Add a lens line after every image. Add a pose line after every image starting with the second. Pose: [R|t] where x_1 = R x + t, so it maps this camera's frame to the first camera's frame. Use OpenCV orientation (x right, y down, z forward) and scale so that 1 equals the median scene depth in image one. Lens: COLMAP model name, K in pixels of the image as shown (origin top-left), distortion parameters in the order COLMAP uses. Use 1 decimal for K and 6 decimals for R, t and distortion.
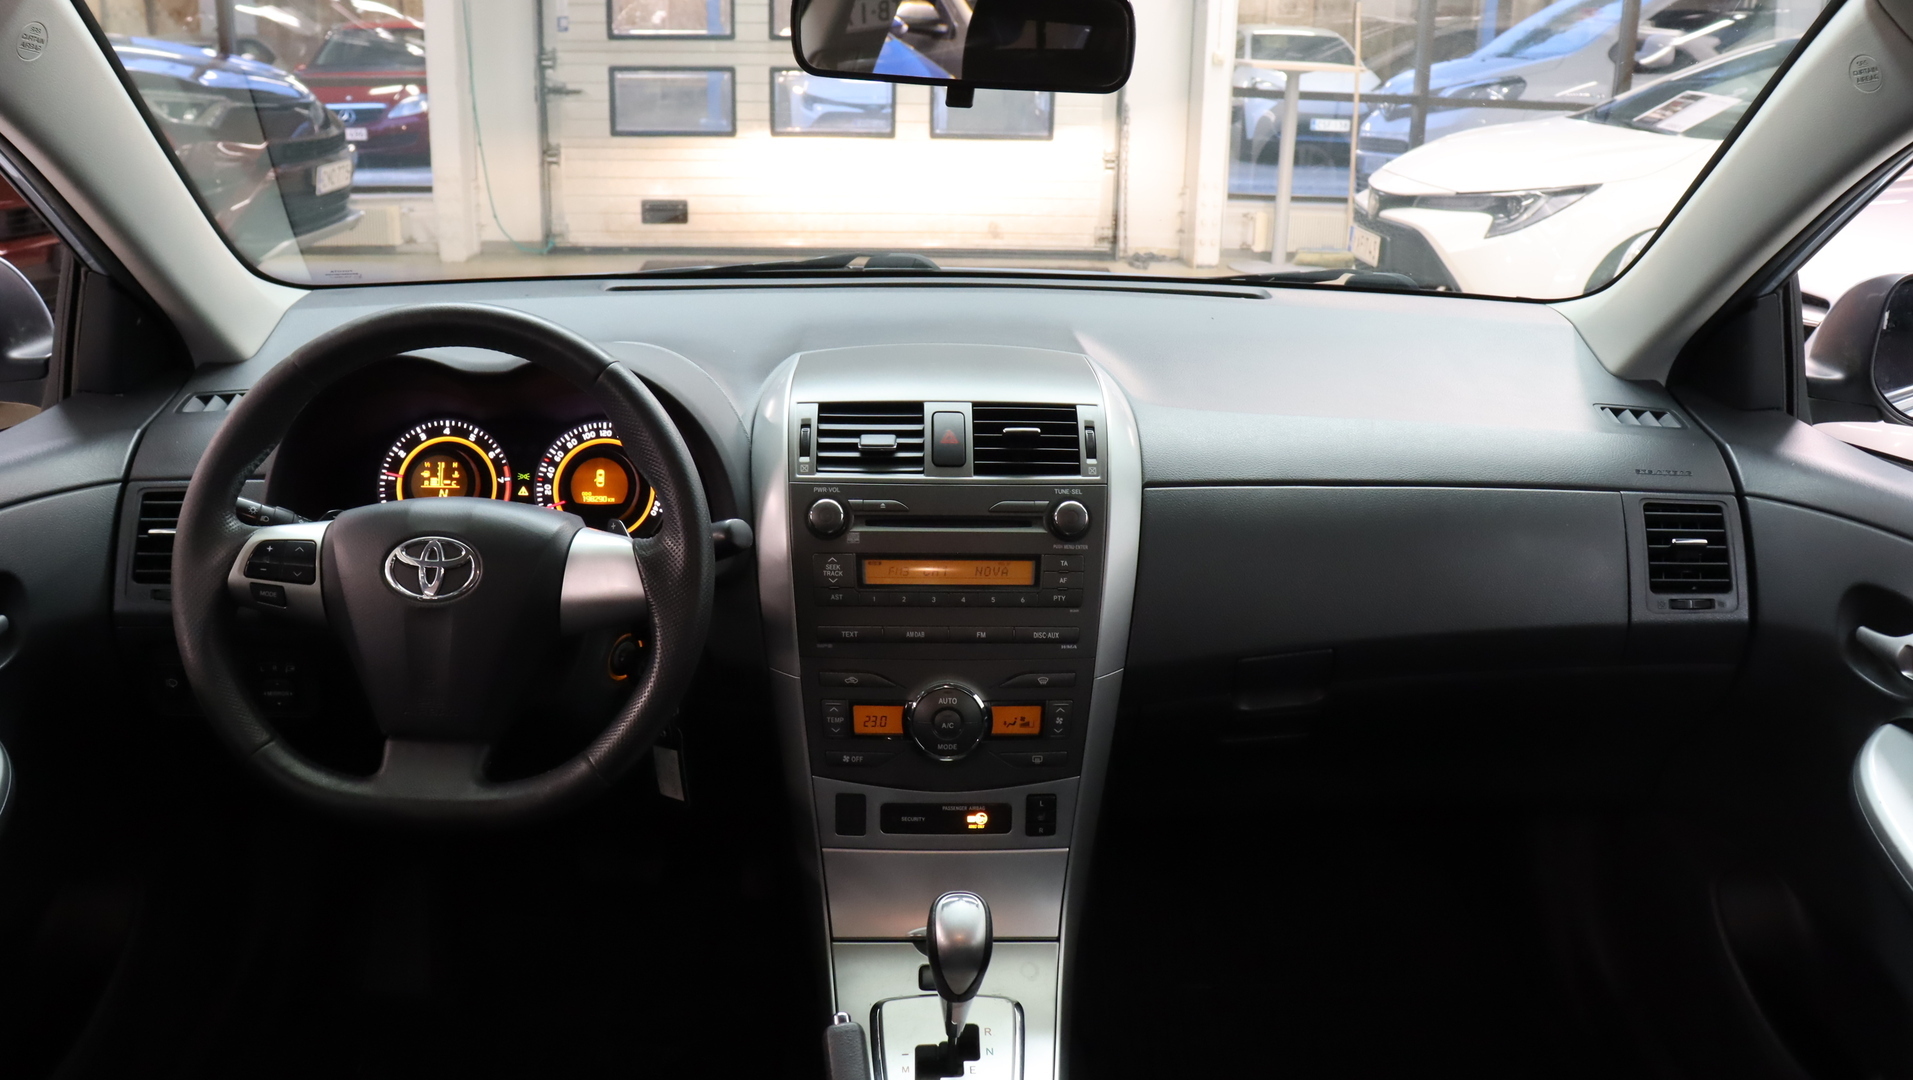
lens RADIAL K [[1579.9, 0, 952.7], [0, 1579.9, 548.0], [0, 0, 1]] dist [-0.160476, 0.080578]
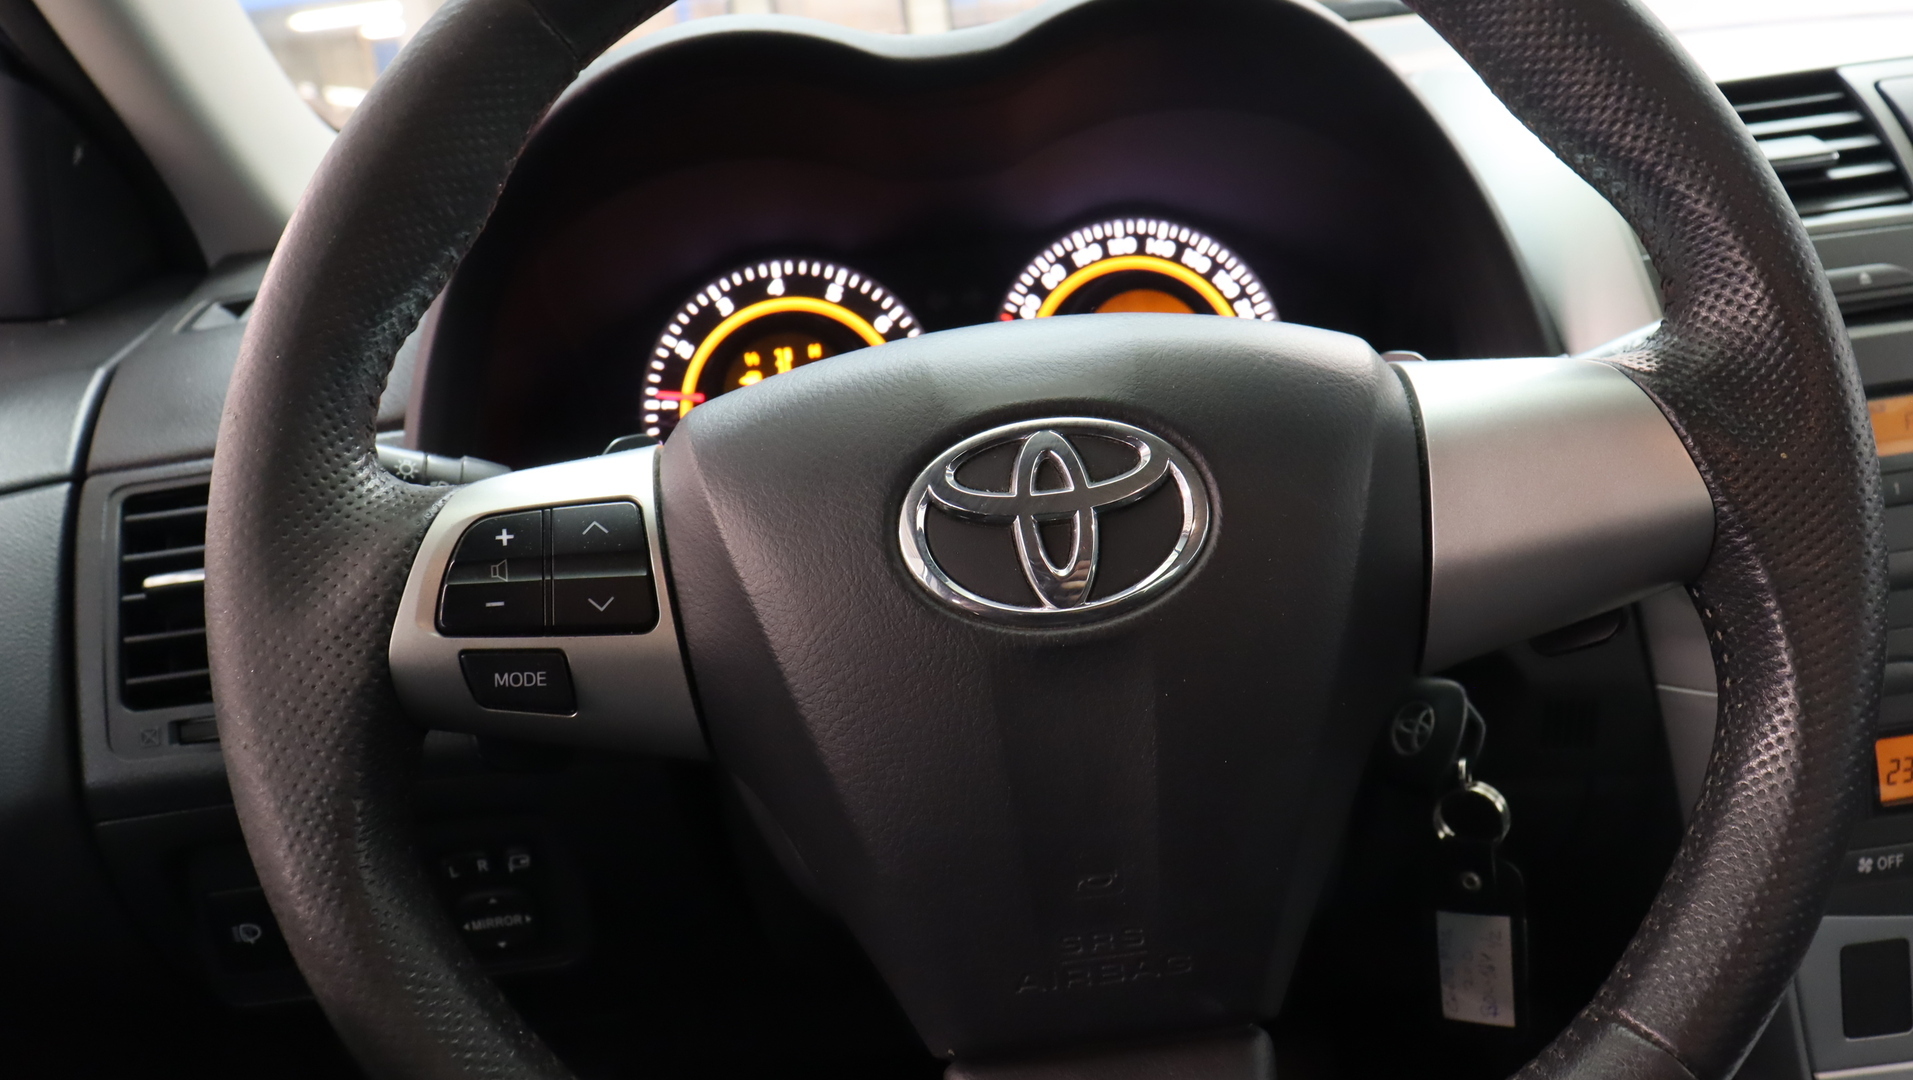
lens RADIAL K [[1579.9, 0, 965.7], [0, 1579.9, 521.8], [0, 0, 1]] dist [-0.160476, 0.080578]
pose [[0.989682, -0.143070, -0.007722, -0.291024], [0.142712, 0.989126, -0.035542, 0.018608], [0.012723, 0.034073, 0.999338, 0.567767]]
